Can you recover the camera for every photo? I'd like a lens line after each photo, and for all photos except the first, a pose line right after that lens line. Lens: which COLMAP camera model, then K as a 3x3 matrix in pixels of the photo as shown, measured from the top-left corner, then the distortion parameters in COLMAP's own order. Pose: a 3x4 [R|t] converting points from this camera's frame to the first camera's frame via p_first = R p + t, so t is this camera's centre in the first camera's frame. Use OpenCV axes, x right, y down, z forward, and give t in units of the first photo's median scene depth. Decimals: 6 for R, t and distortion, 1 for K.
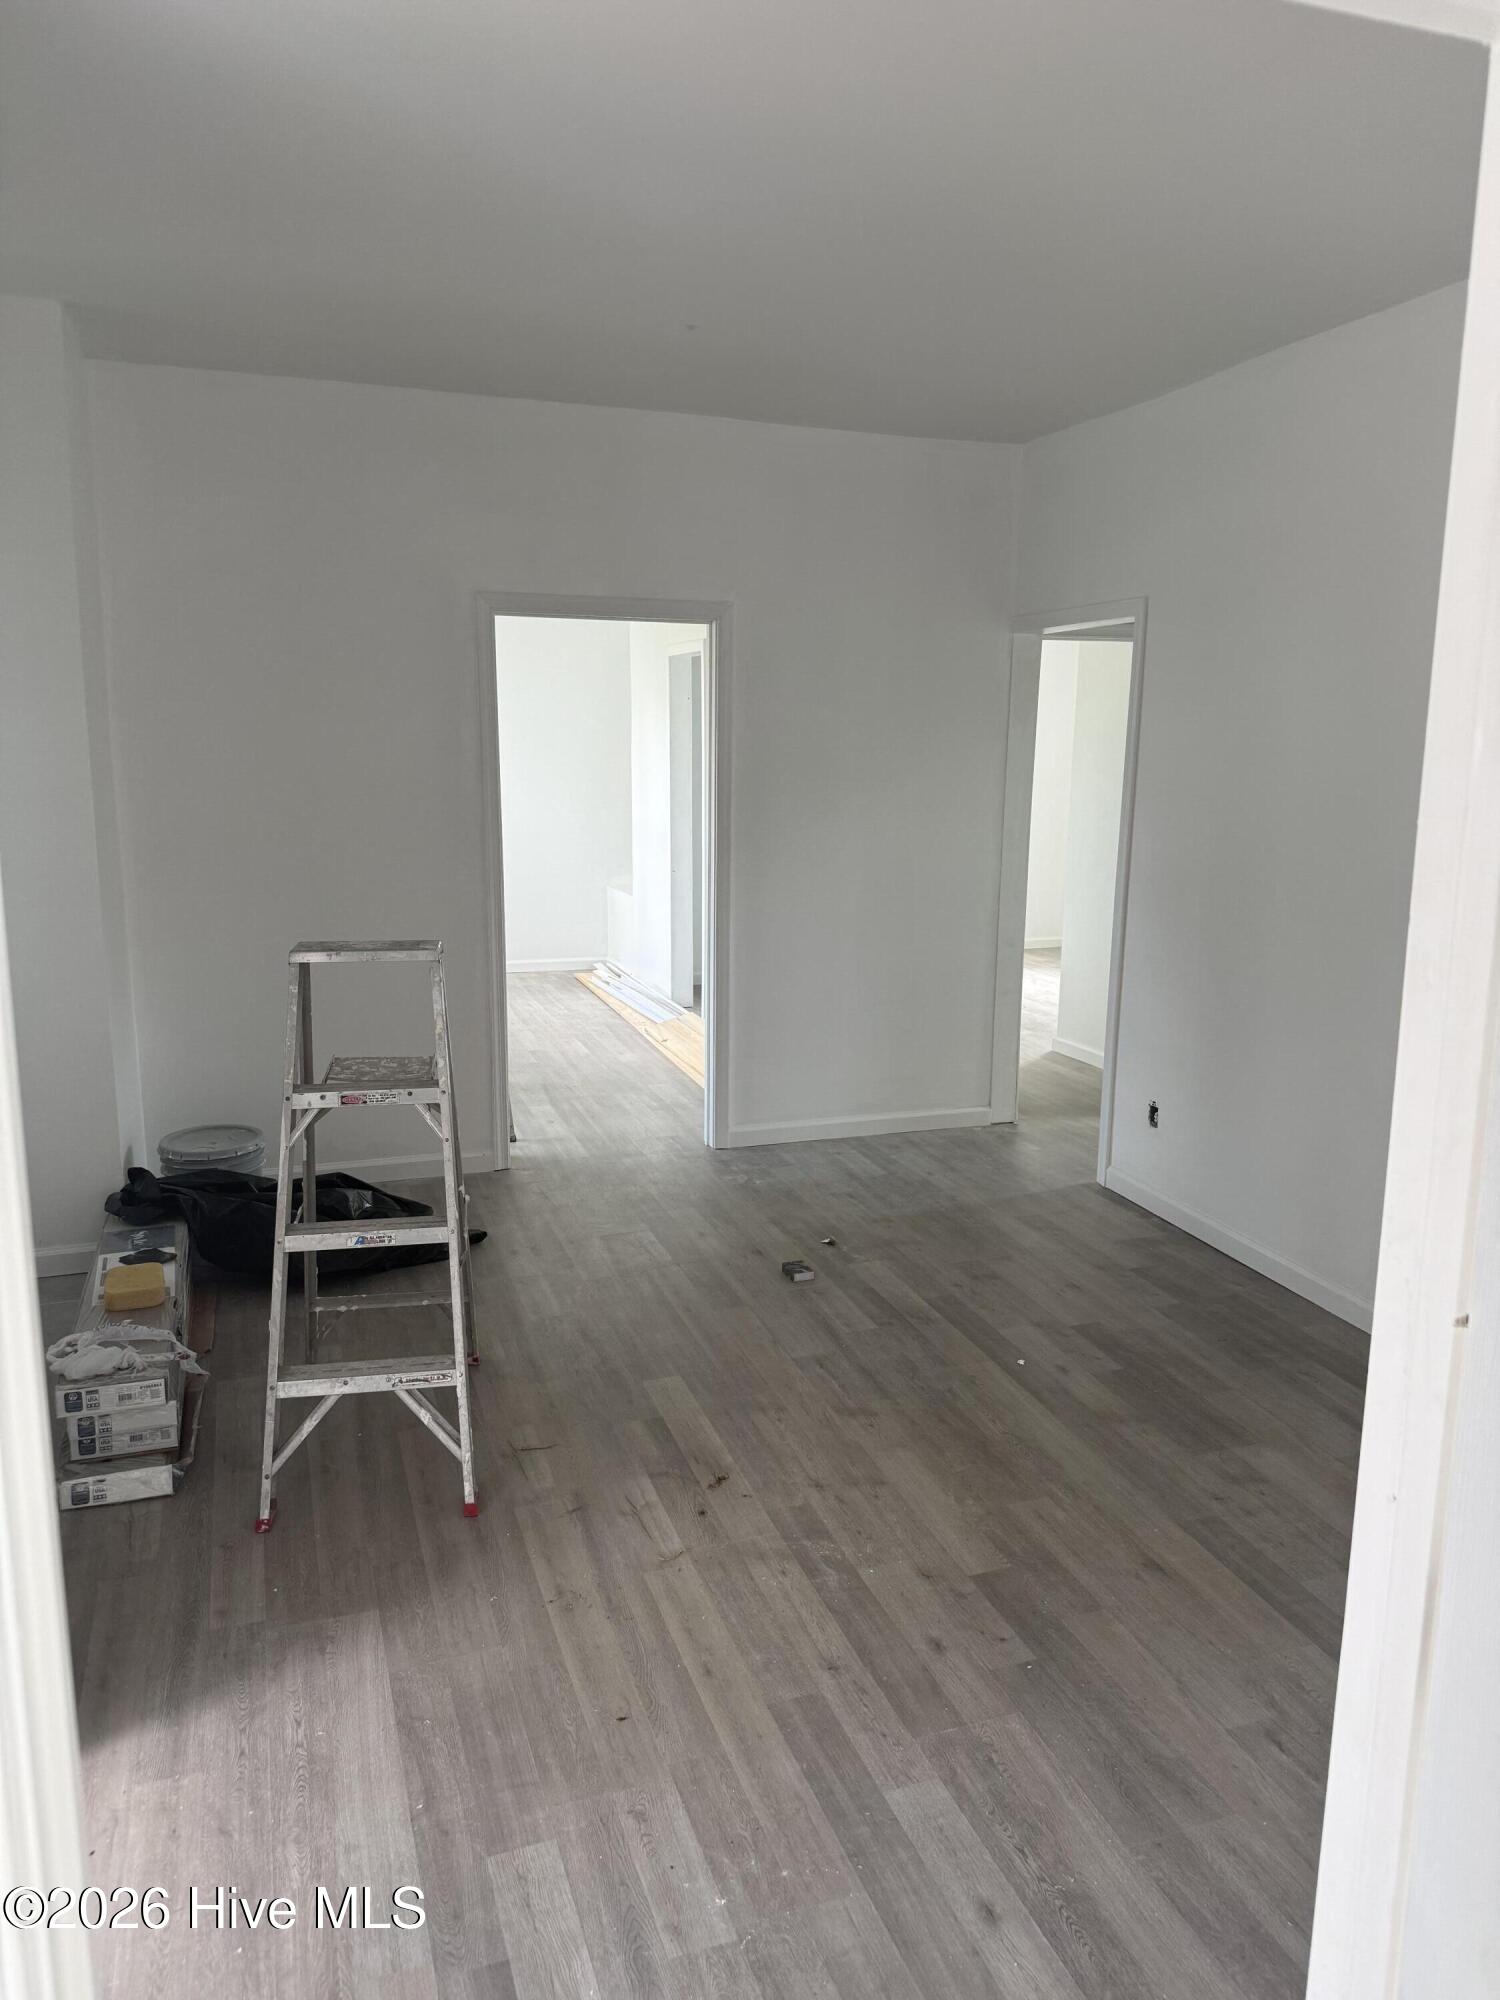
lens RADIAL K [[1404.7, 0, 764.5], [0, 1404.7, 1004.9], [0, 0, 1]] dist [0.041574, -0.043507]
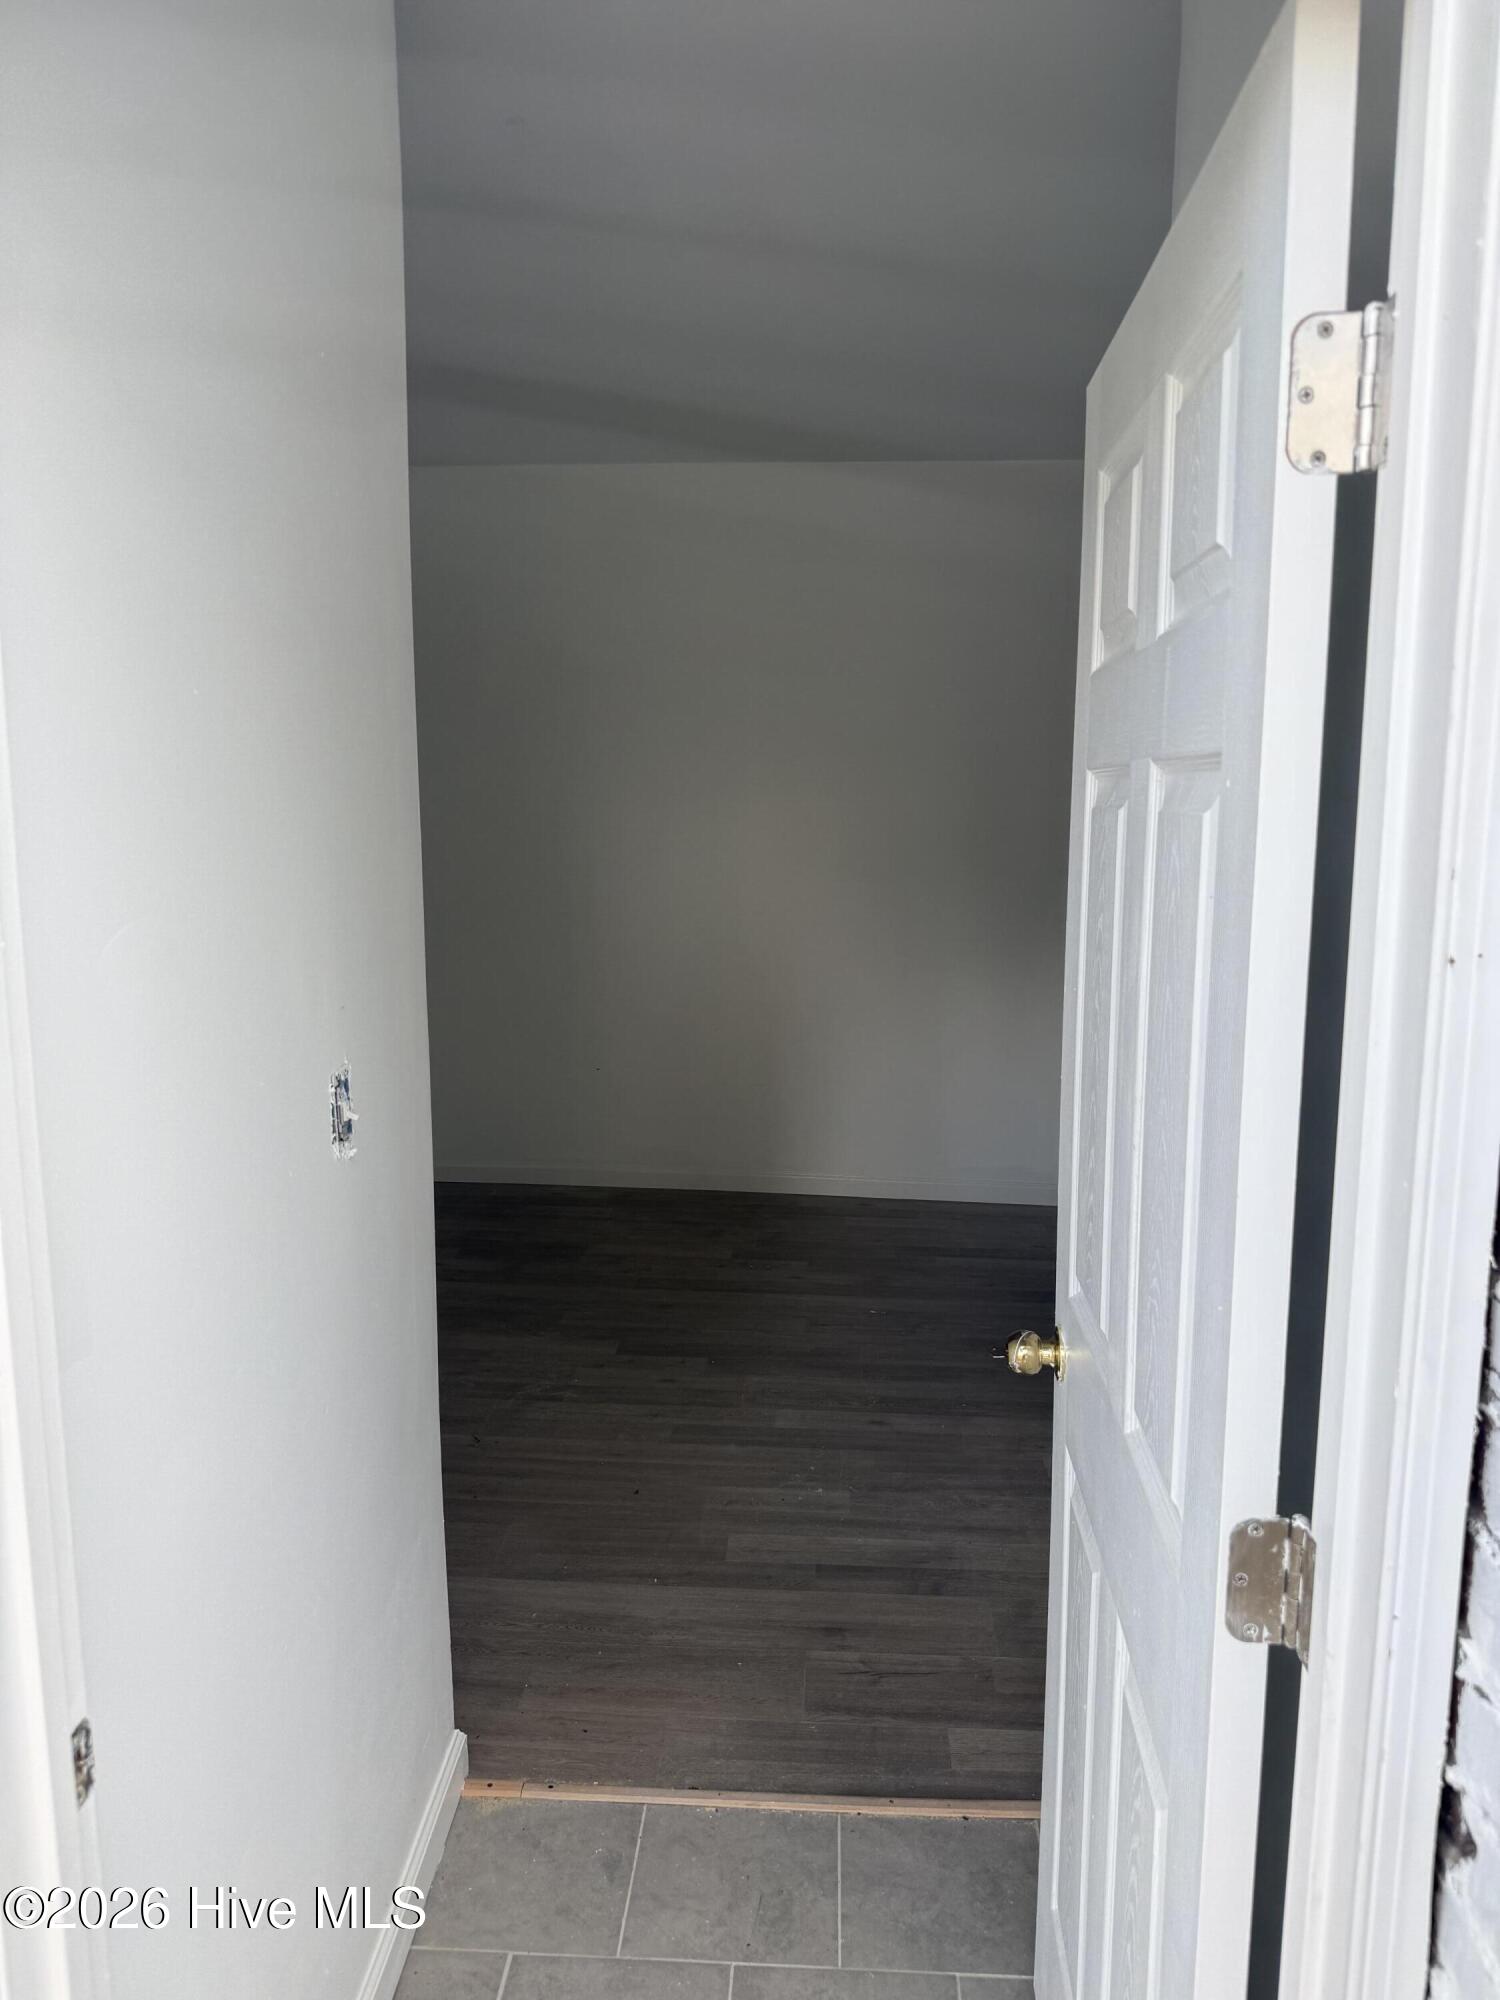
lens RADIAL K [[1404.7, 0, 740.3], [0, 1404.7, 1010.9], [0, 0, 1]] dist [0.041574, -0.043507]
pose [[0.407474, -0.160782, 0.898952, -1.279129], [0.185508, 0.978428, 0.090910, -0.042606], [-0.894177, 0.129720, 0.428510, 0.313207]]
